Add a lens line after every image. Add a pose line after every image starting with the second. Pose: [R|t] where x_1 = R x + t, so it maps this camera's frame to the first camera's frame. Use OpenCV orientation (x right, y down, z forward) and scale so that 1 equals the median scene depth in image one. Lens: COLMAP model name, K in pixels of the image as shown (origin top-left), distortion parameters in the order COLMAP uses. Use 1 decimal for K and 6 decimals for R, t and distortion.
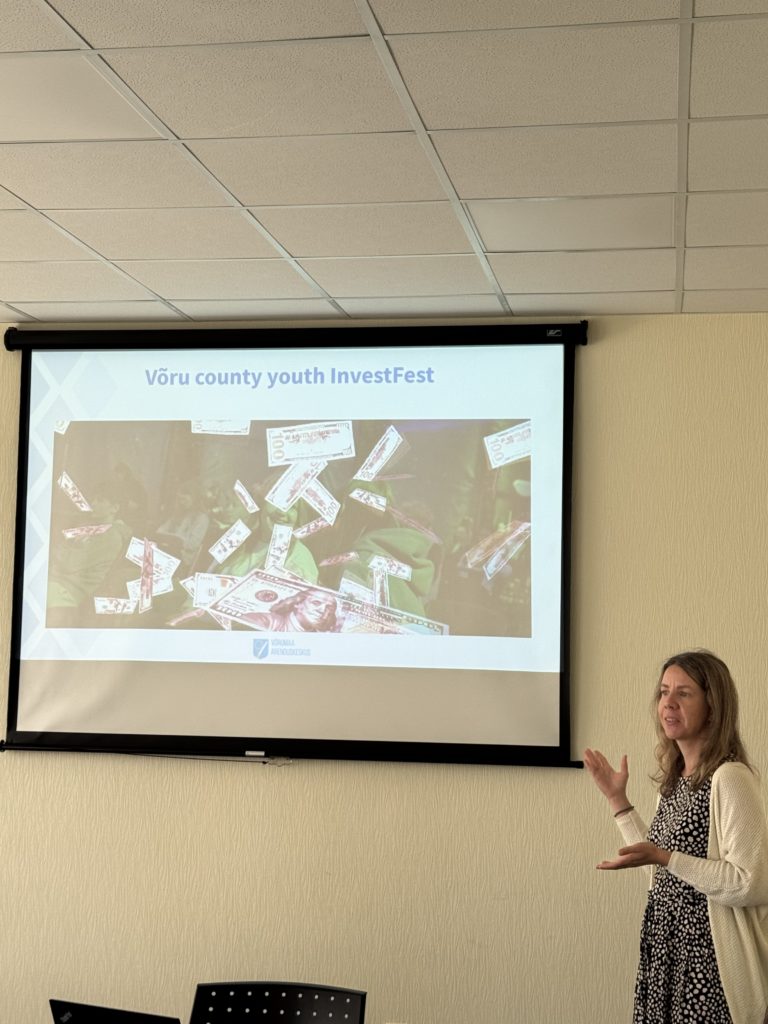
lens RADIAL K [[1707.5, 0, 357.5], [0, 1707.5, 521.1], [0, 0, 1]] dist [0.163167, 0.000000]
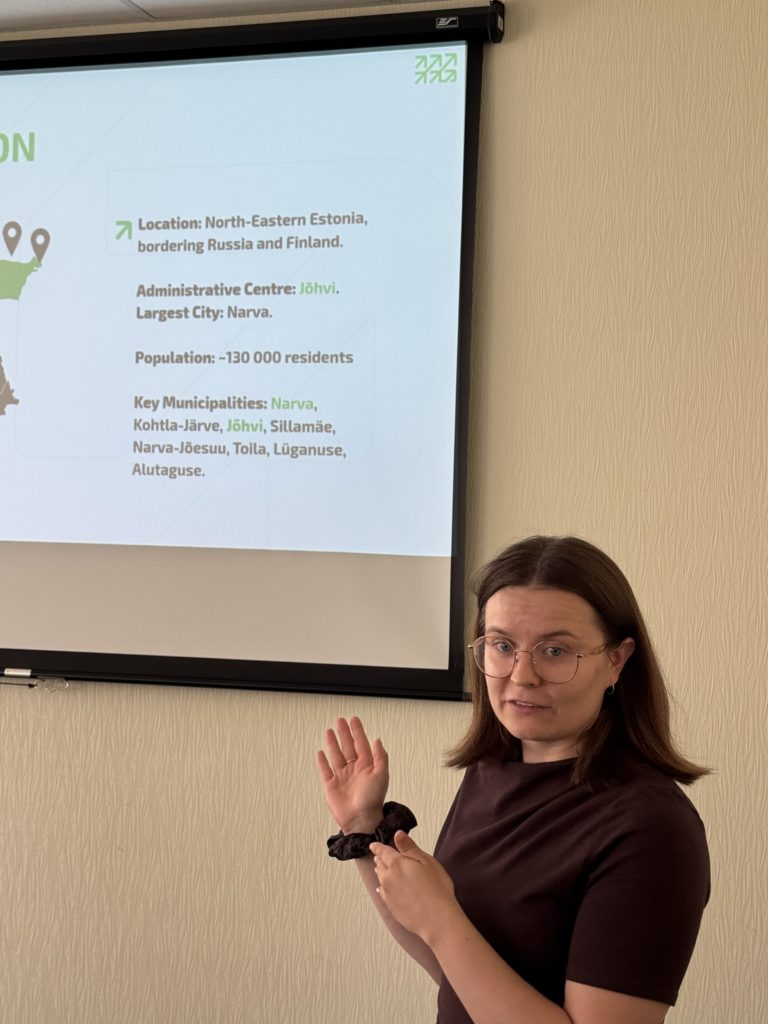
lens RADIAL K [[1707.5, 0, 357.2], [0, 1707.5, 532.9], [0, 0, 1]] dist [0.163167, 0.000000]
pose [[0.989830, 0.006954, -0.142083, 0.171282], [0.001774, 0.998123, 0.061216, 0.038491], [0.142242, -0.060846, 0.987960, 0.346150]]
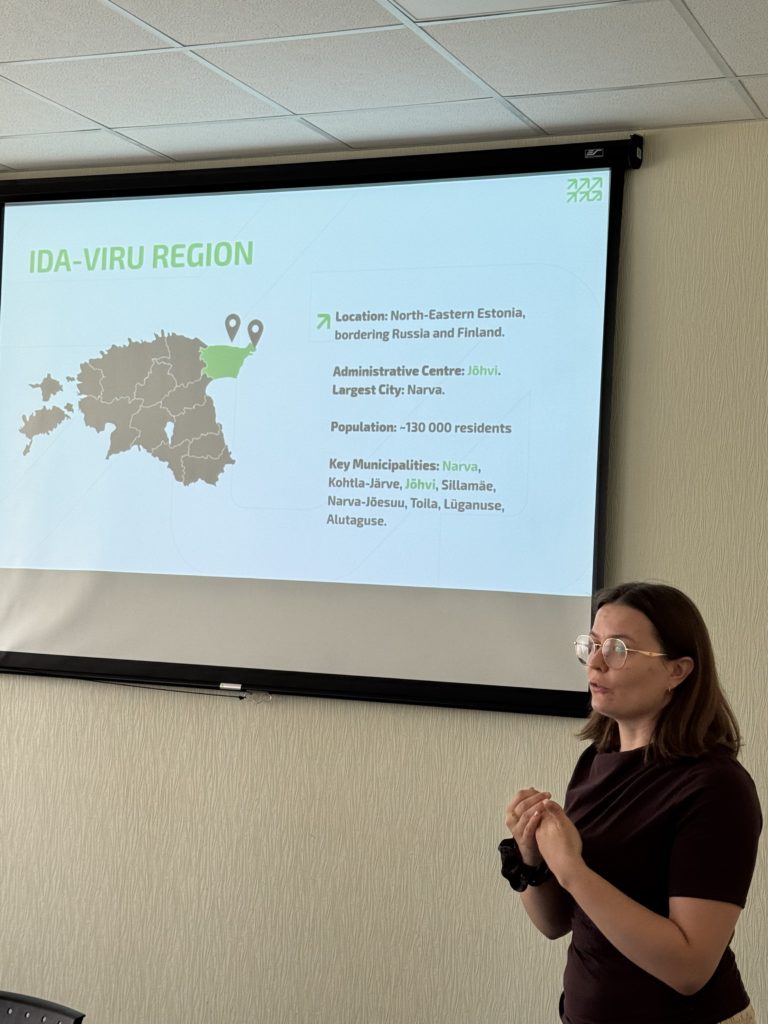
lens RADIAL K [[1707.5, 0, 365.9], [0, 1707.5, 529.7], [0, 0, 1]] dist [0.163167, 0.000000]
pose [[0.970254, 0.015732, -0.241577, 0.201086], [-0.006787, 0.999262, 0.037819, 0.028875], [0.241993, -0.035054, 0.969645, 0.221145]]
